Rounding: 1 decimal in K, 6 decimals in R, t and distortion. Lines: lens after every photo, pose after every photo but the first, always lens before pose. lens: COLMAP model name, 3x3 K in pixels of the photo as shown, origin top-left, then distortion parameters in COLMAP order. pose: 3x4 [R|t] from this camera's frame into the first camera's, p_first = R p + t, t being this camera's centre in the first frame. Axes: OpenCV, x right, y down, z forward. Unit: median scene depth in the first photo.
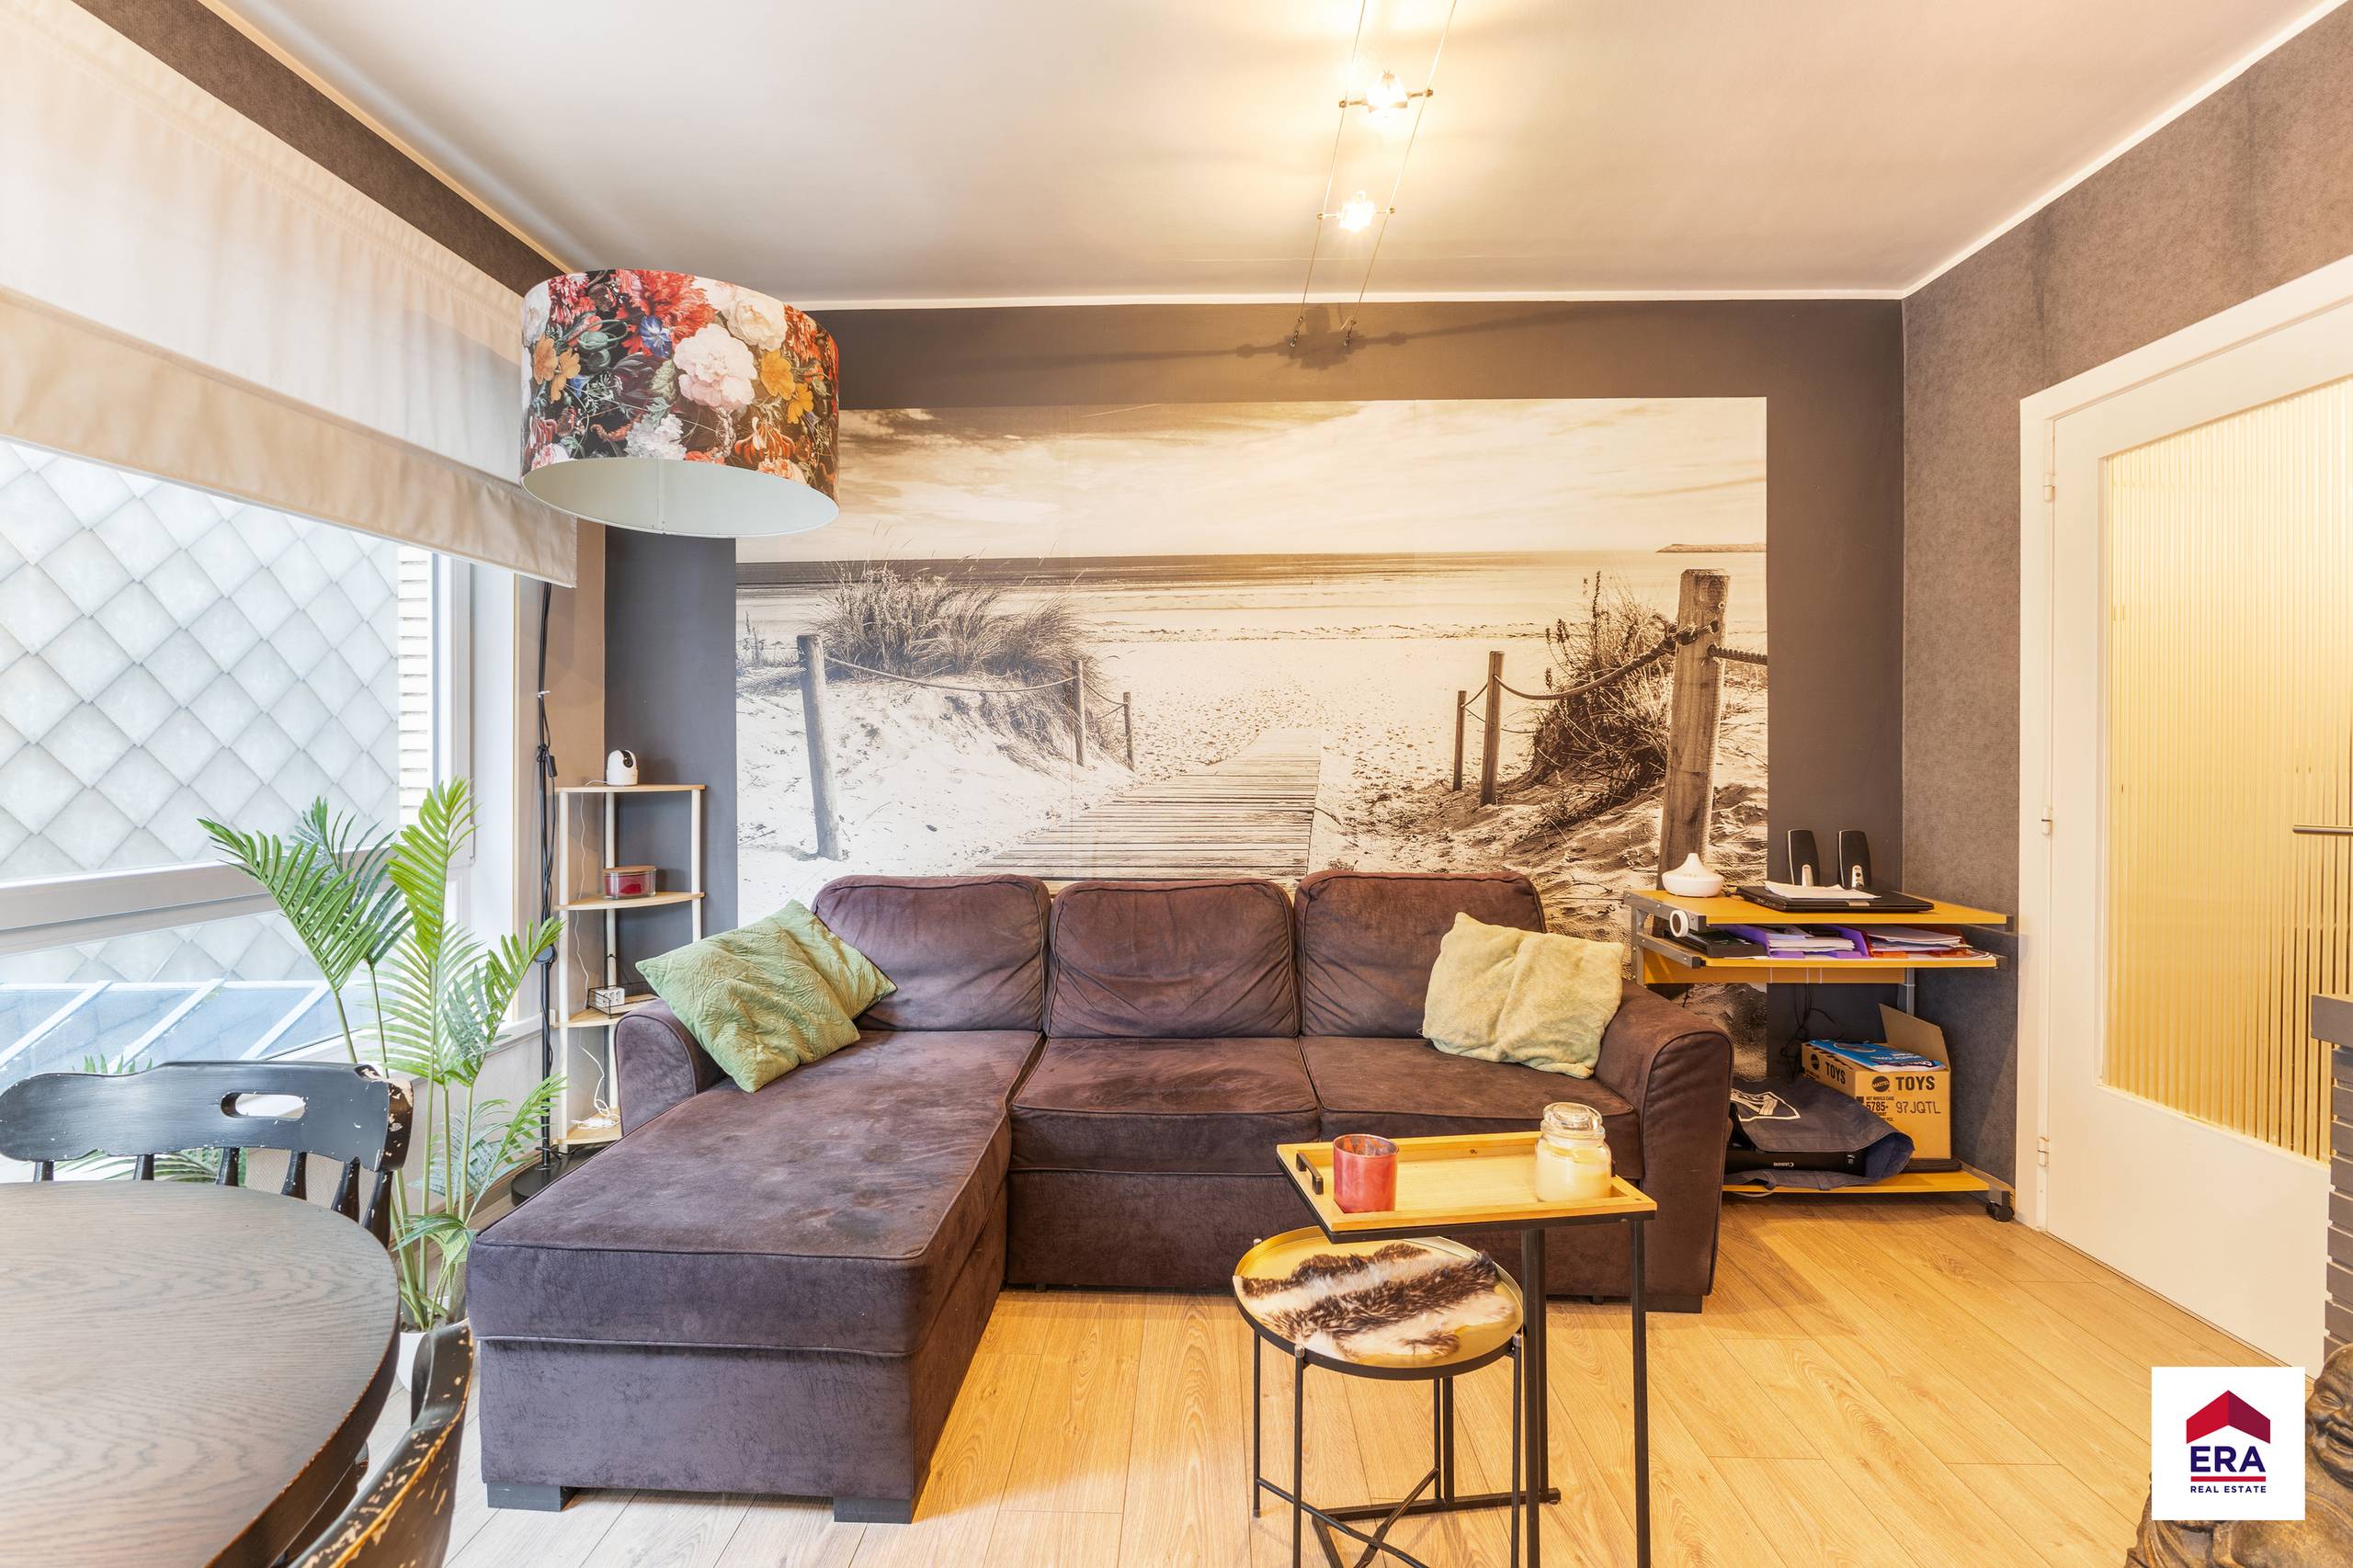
lens RADIAL K [[1078.4, 0, 1170.4], [0, 1078.4, 770.0], [0, 0, 1]] dist [-0.008852, 0.000334]
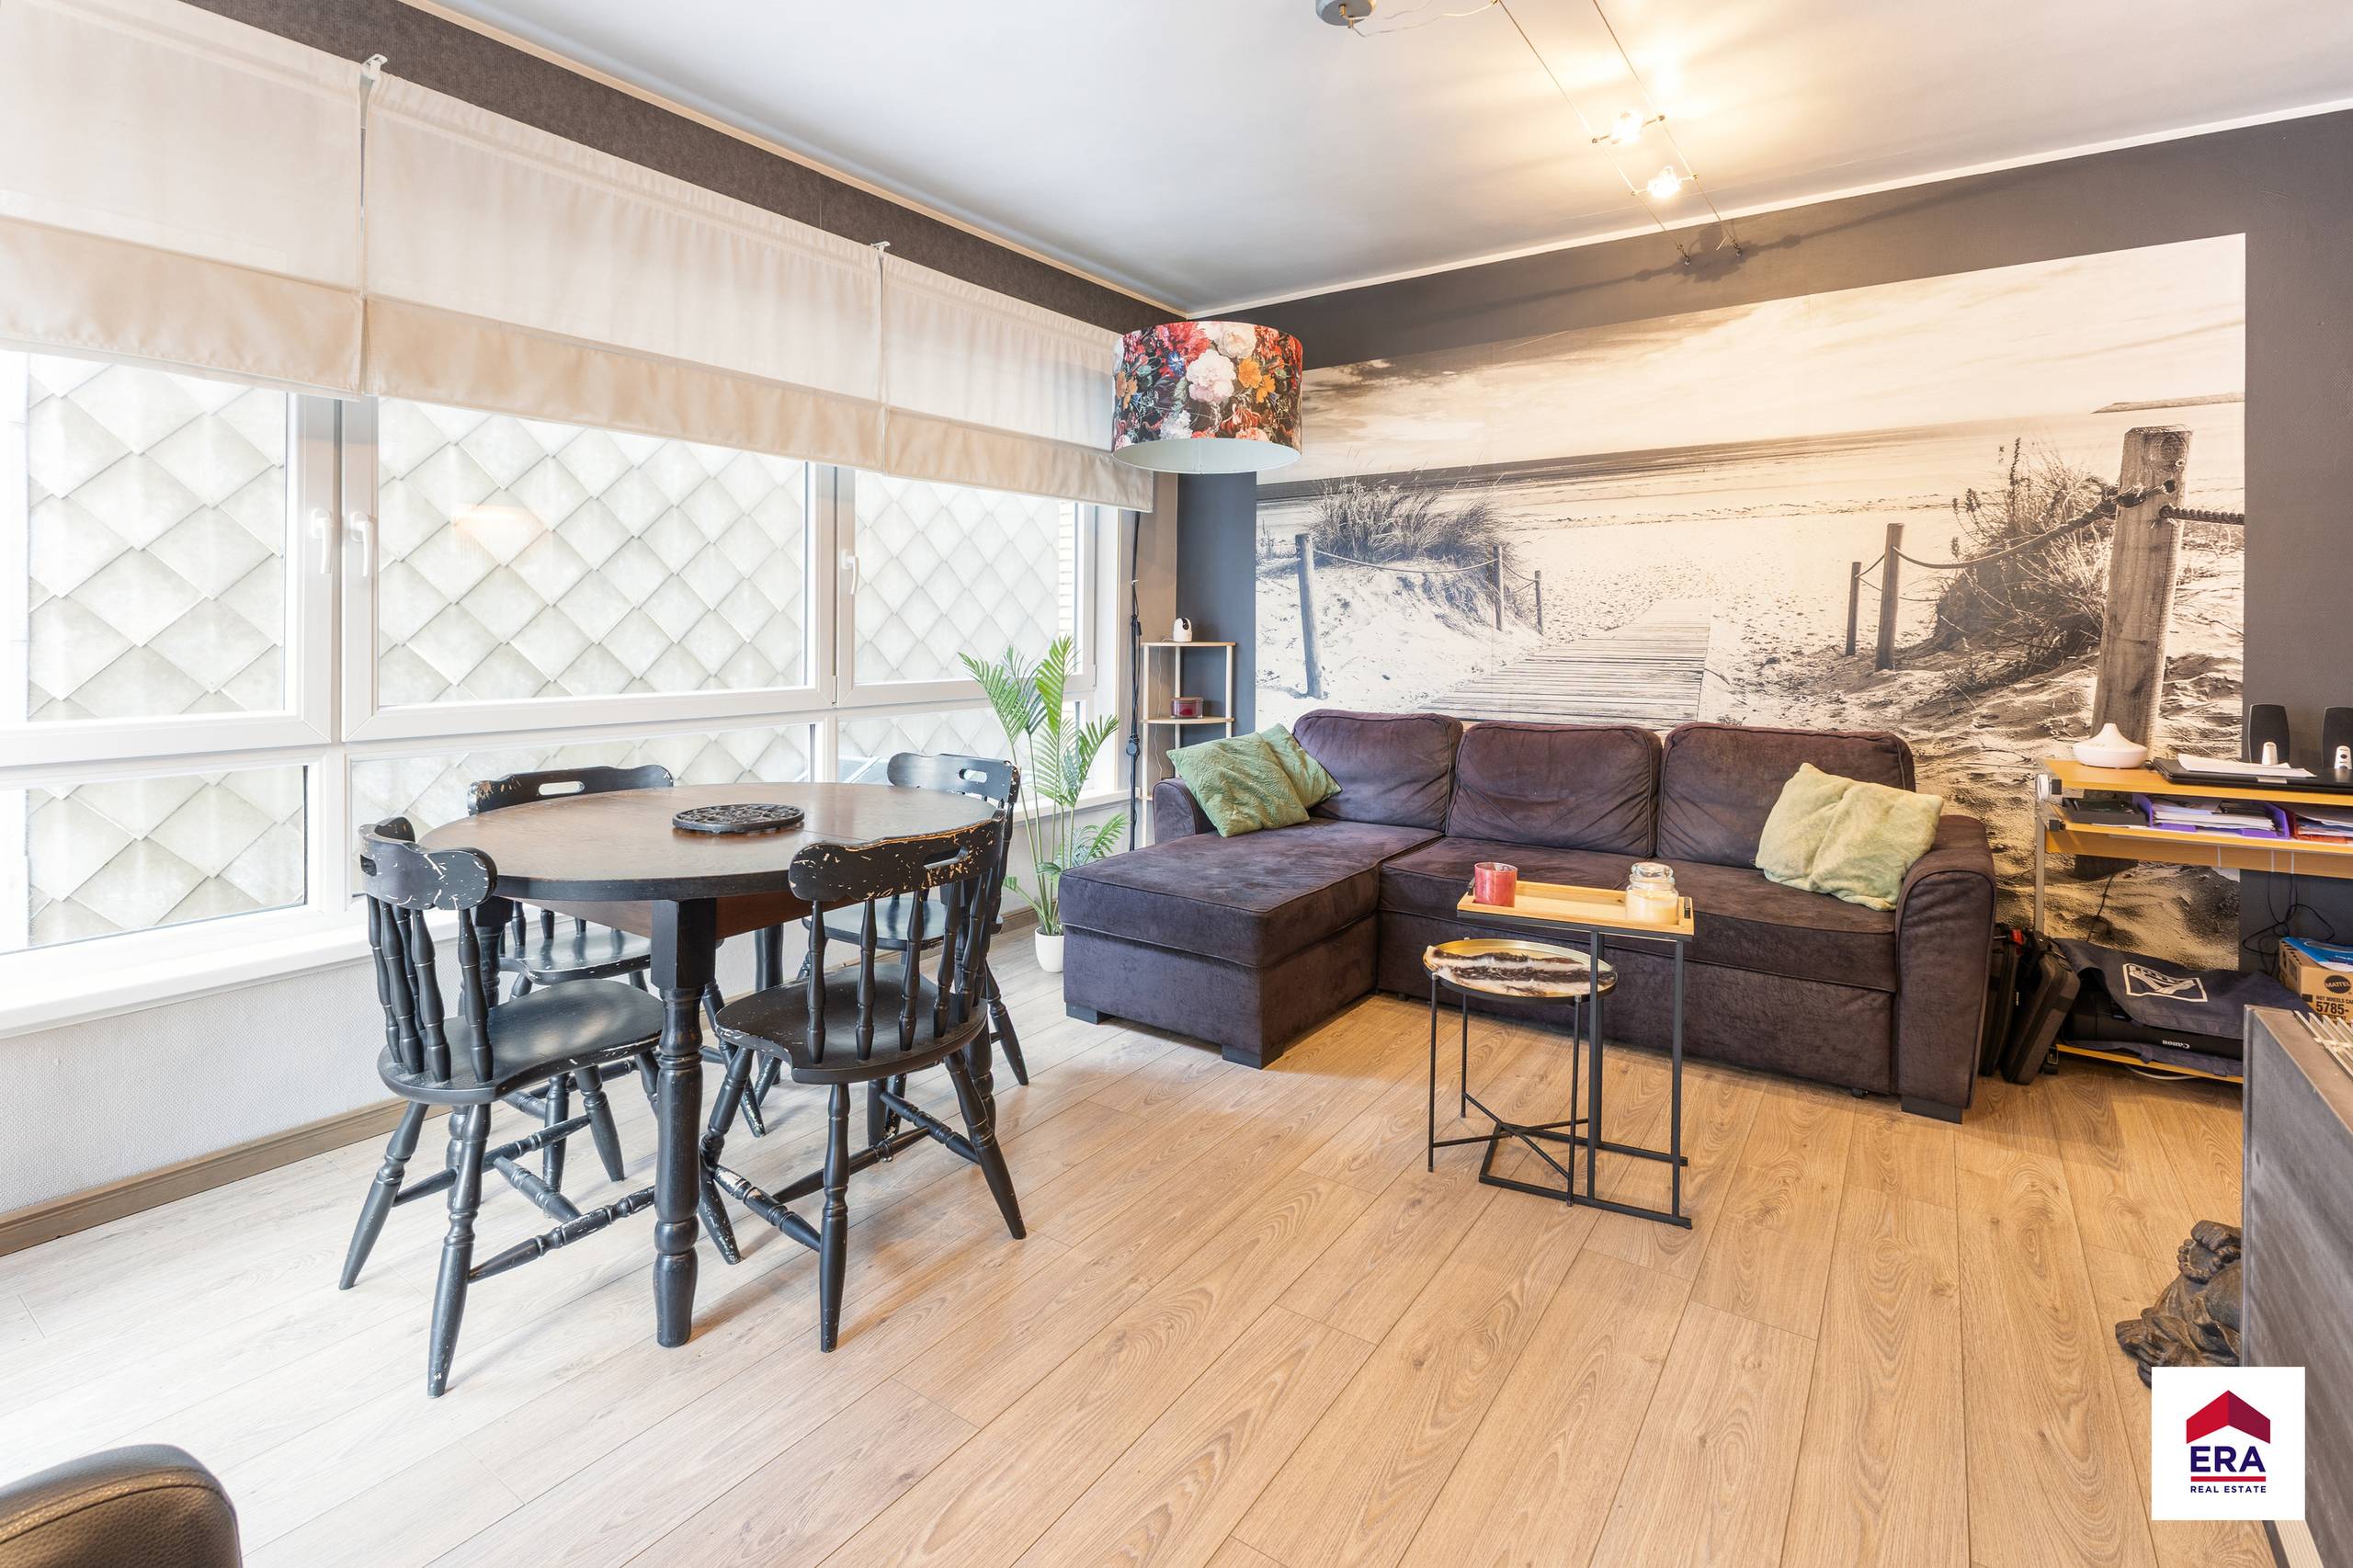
lens RADIAL K [[1097.7, 0, 1170.2], [0, 1097.7, 624.2], [0, 0, 1]] dist [-0.000925, -0.000037]
pose [[0.842581, 0.002194, -0.538565, 0.286379], [-0.008494, 0.999921, -0.009216, 0.003616], [0.538502, 0.012340, 0.842534, -0.278996]]
